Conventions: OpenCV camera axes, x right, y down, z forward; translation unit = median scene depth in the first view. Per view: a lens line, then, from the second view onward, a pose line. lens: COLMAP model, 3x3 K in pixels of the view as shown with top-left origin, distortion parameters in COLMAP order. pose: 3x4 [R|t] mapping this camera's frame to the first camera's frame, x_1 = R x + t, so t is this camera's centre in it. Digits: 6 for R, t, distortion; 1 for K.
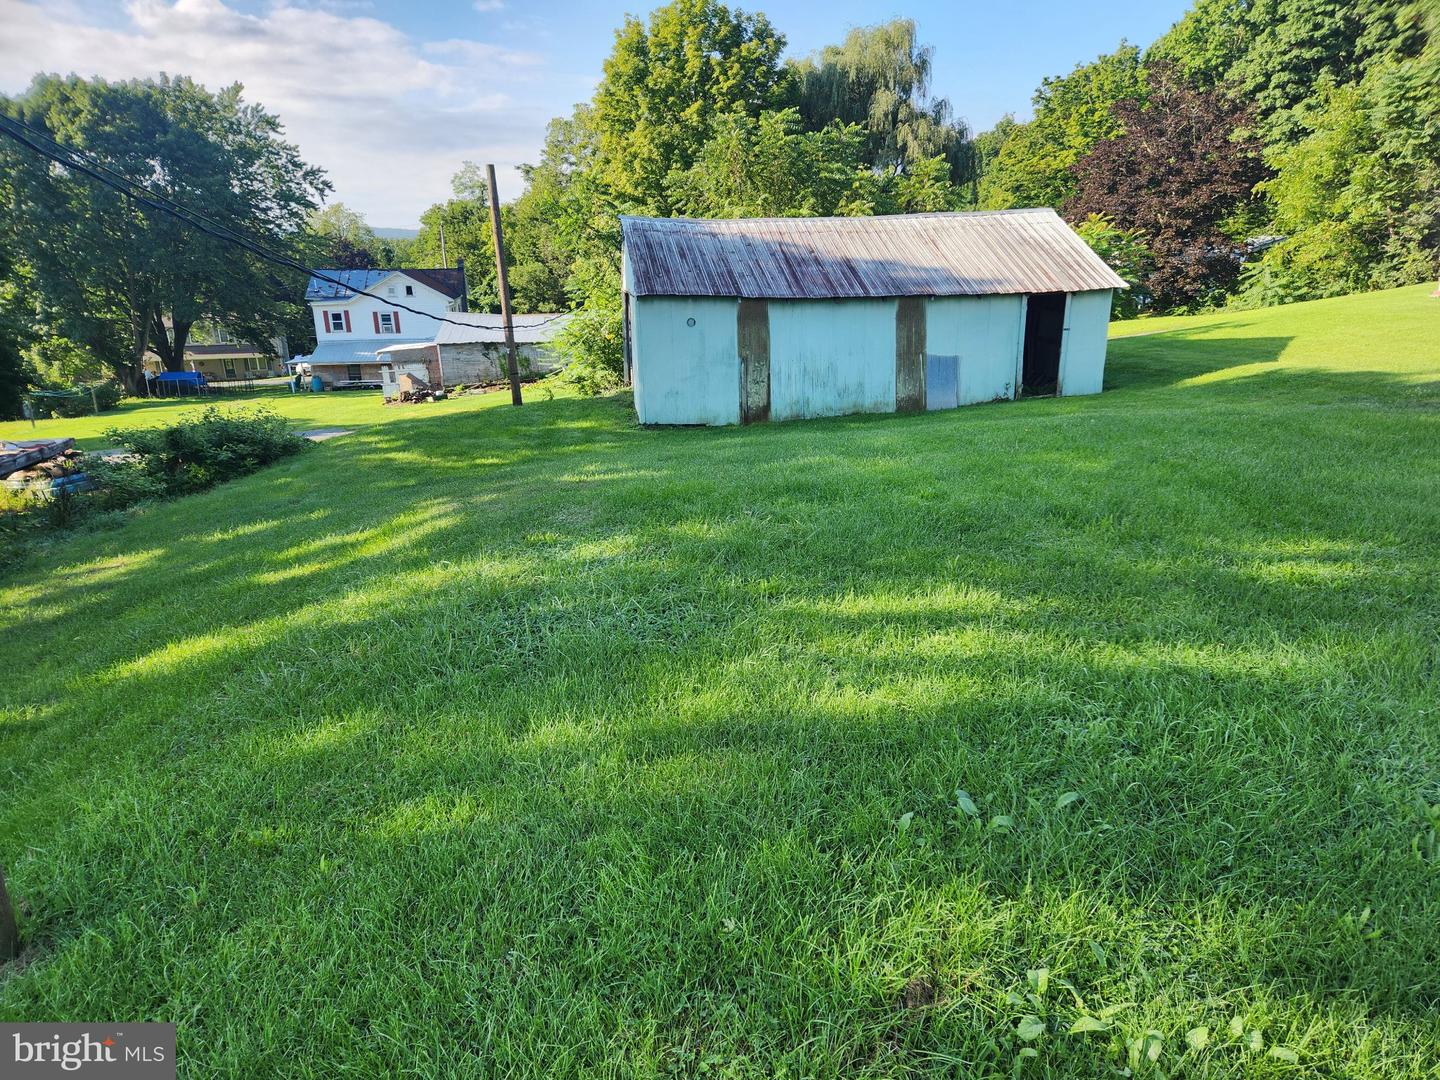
lens RADIAL K [[978.5, 0, 723.7], [0, 978.5, 541.3], [0, 0, 1]] dist [0.073759, -0.010532]
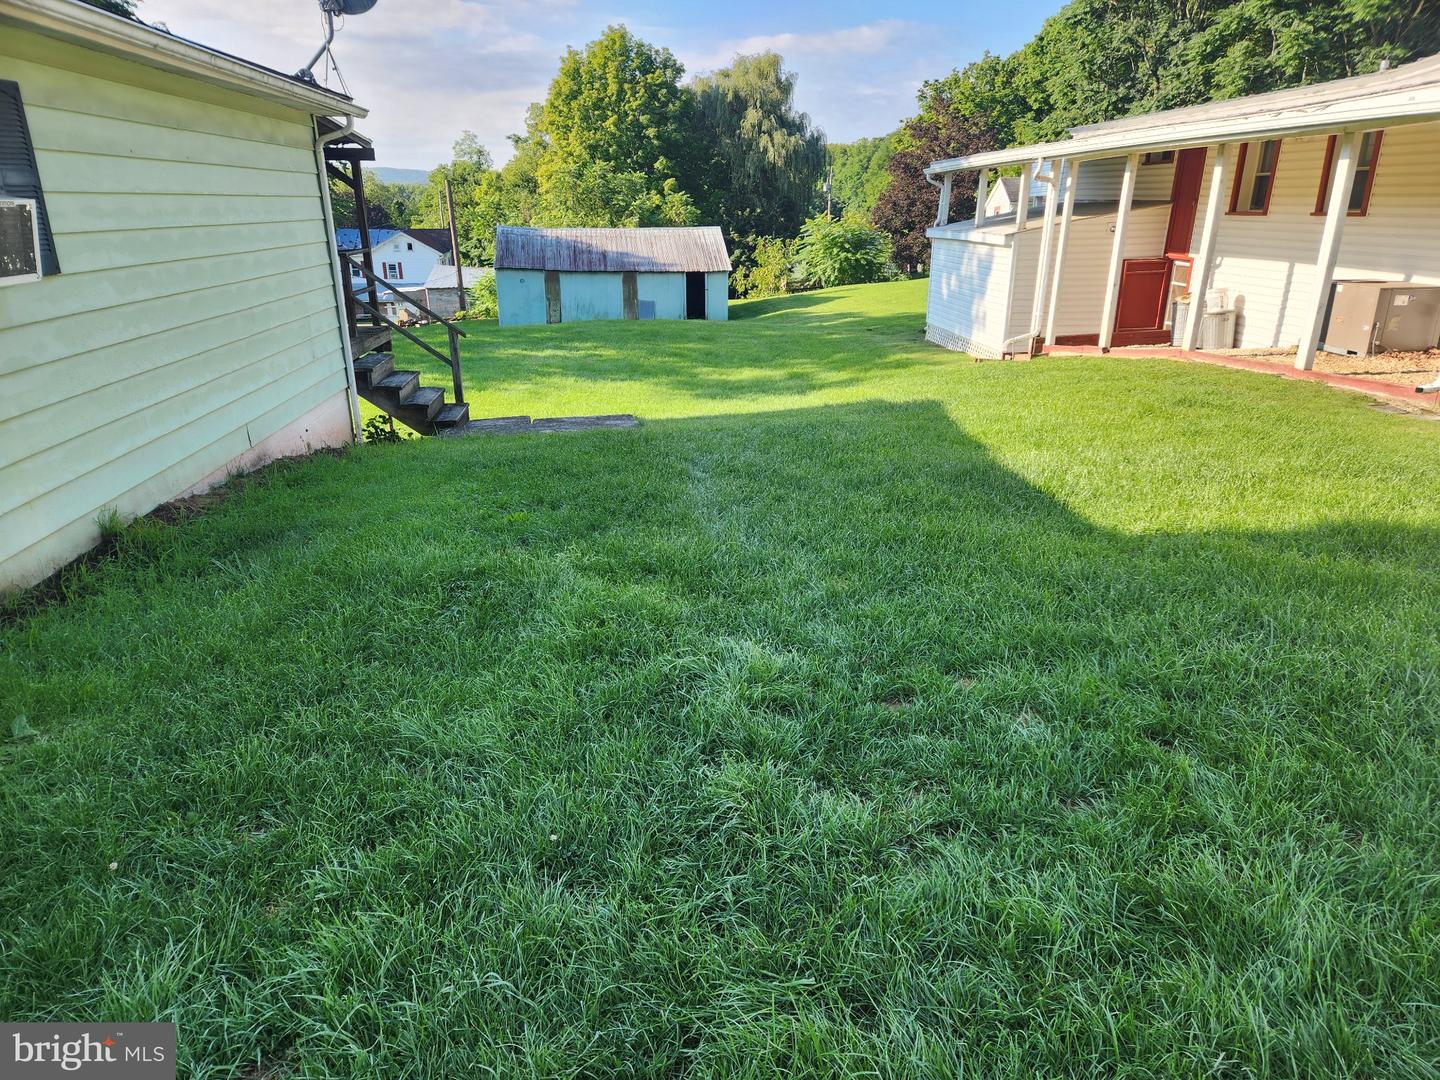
lens RADIAL K [[978.5, 0, 712.9], [0, 978.5, 534.7], [0, 0, 1]] dist [0.073759, -0.010532]
pose [[0.999422, 0.024888, -0.023137, 0.156317], [-0.023874, 0.998784, 0.043137, 0.078848], [0.024182, -0.042559, 0.998801, -0.403494]]
